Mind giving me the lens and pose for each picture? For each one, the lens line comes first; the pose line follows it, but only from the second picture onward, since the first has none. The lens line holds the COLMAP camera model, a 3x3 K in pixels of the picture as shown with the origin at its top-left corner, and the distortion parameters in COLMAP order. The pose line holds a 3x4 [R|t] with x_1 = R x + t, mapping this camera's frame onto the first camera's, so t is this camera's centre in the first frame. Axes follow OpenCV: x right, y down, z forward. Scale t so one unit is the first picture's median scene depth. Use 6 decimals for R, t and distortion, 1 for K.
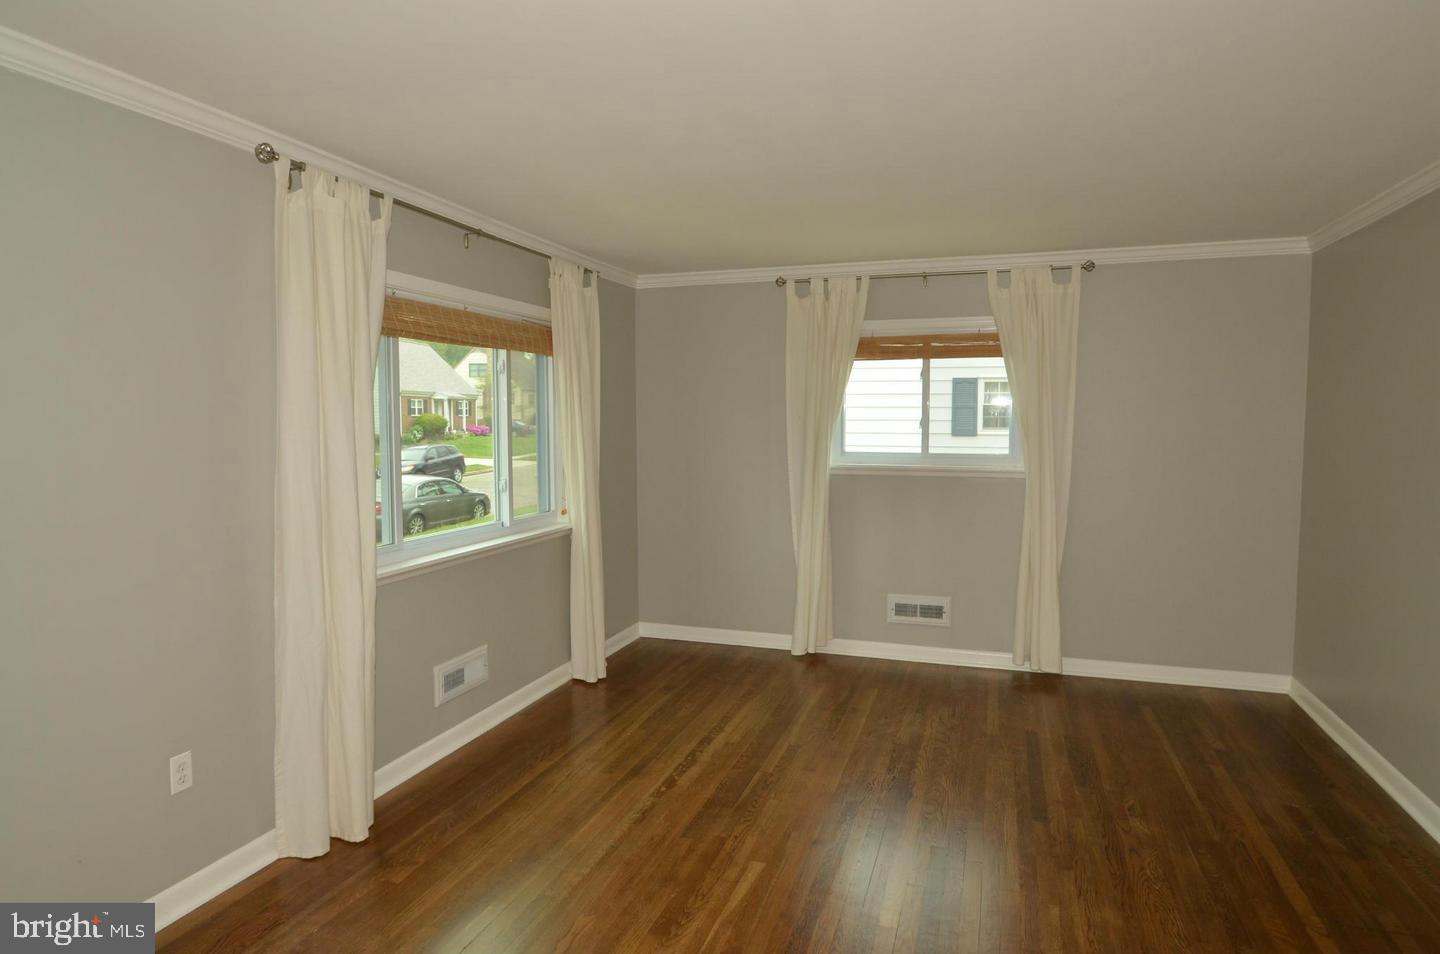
lens RADIAL K [[799.4, 0, 741.3], [0, 799.4, 472.6], [0, 0, 1]] dist [-0.023368, -0.005181]
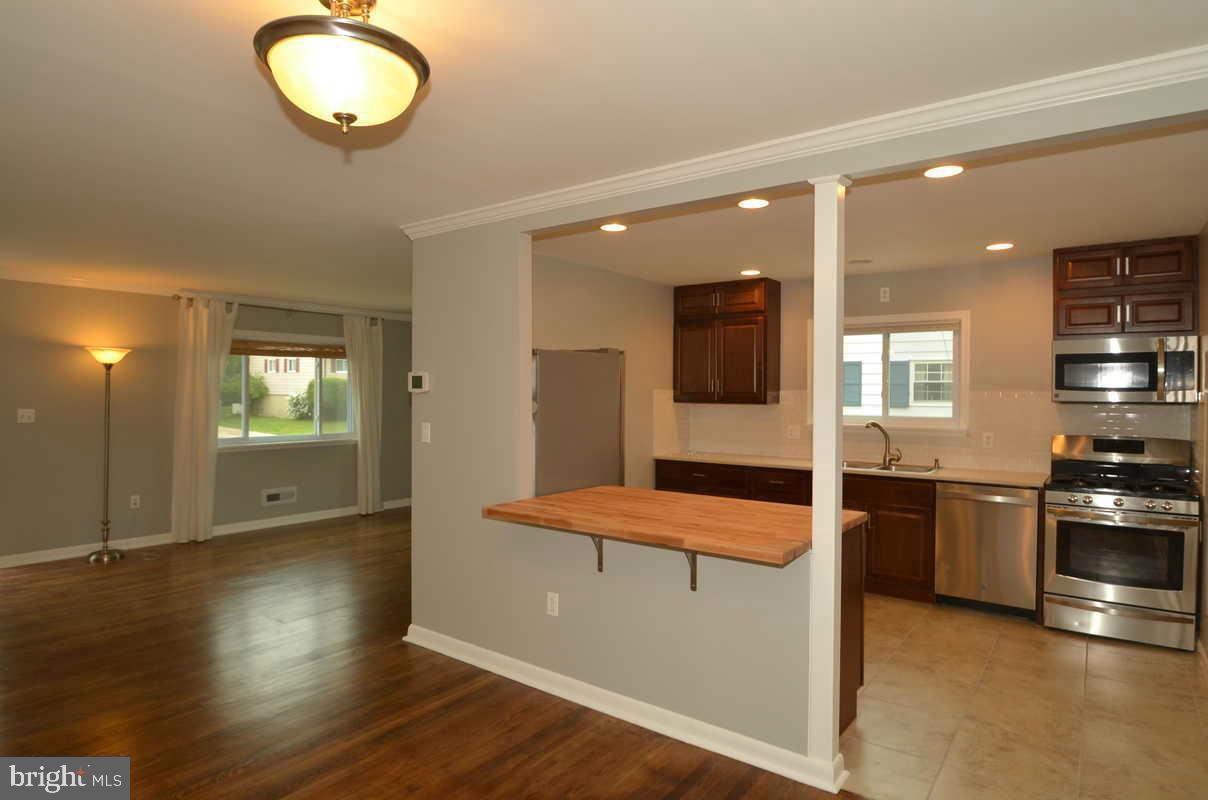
lens RADIAL K [[668.4, 0, 616.7], [0, 668.4, 397.2], [0, 0, 1]] dist [-0.018093, -0.006996]
pose [[0.949620, 0.007854, -0.313305, 0.970383], [-0.027212, 0.997977, -0.057463, 0.038002], [0.312220, 0.063093, 0.947912, -0.454022]]
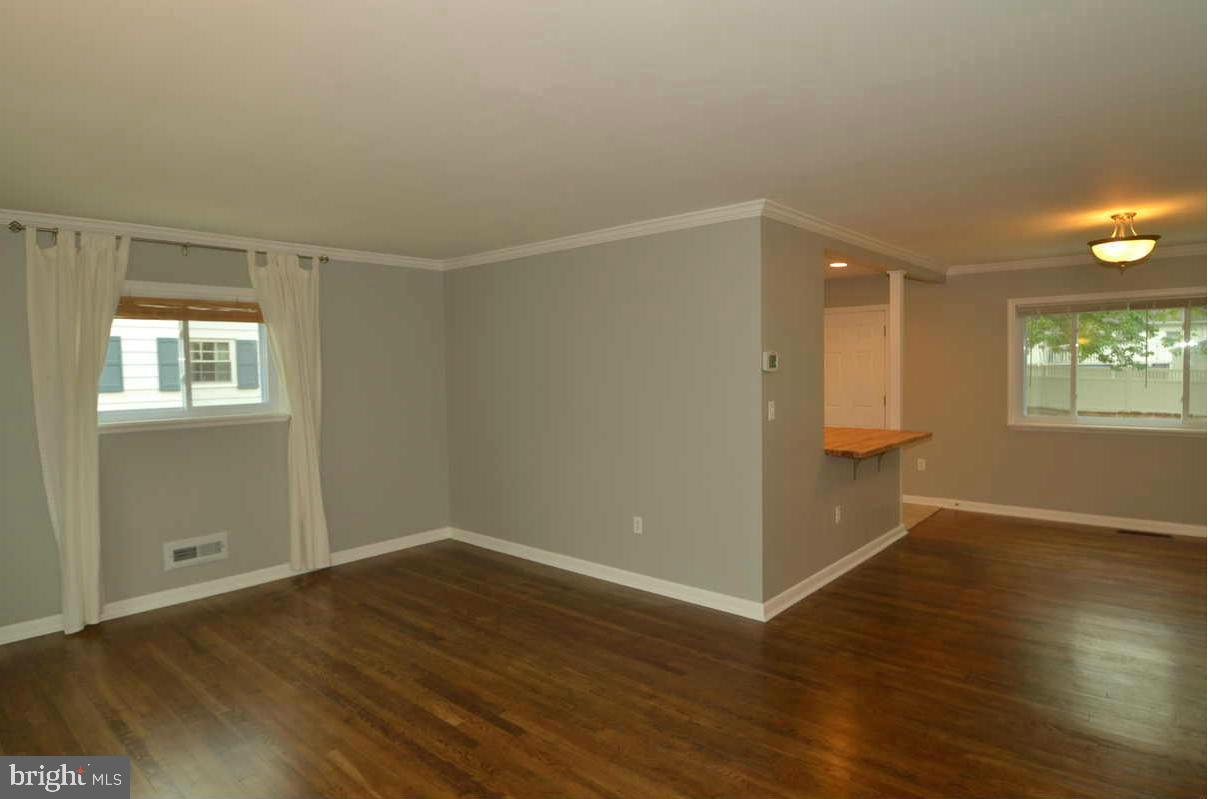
lens RADIAL K [[668.4, 0, 613.0], [0, 668.4, 394.5], [0, 0, 1]] dist [-0.018093, -0.006996]
pose [[0.394940, -0.046766, 0.917516, -0.403181], [0.080128, 0.996651, 0.016309, -0.009786], [-0.915206, 0.067077, 0.397365, 0.116479]]
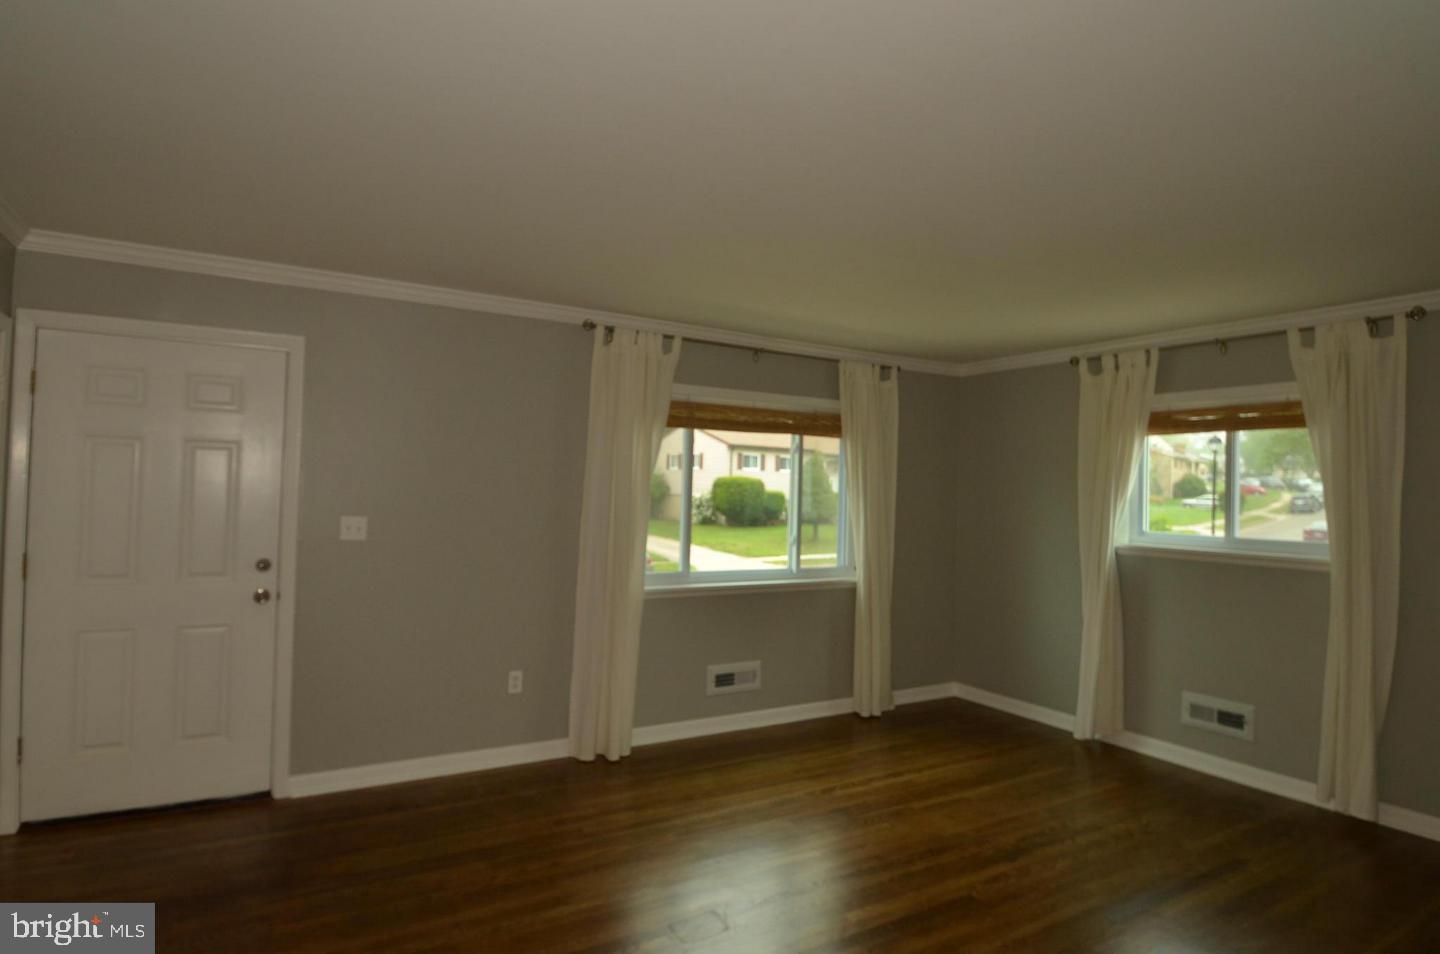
lens RADIAL K [[799.4, 0, 736.0], [0, 799.4, 471.0], [0, 0, 1]] dist [-0.023368, -0.005181]
pose [[0.757372, 0.003484, -0.652974, 0.421014], [-0.070583, 0.994563, -0.076561, 0.009246], [0.649158, 0.104074, 0.753500, -0.031724]]
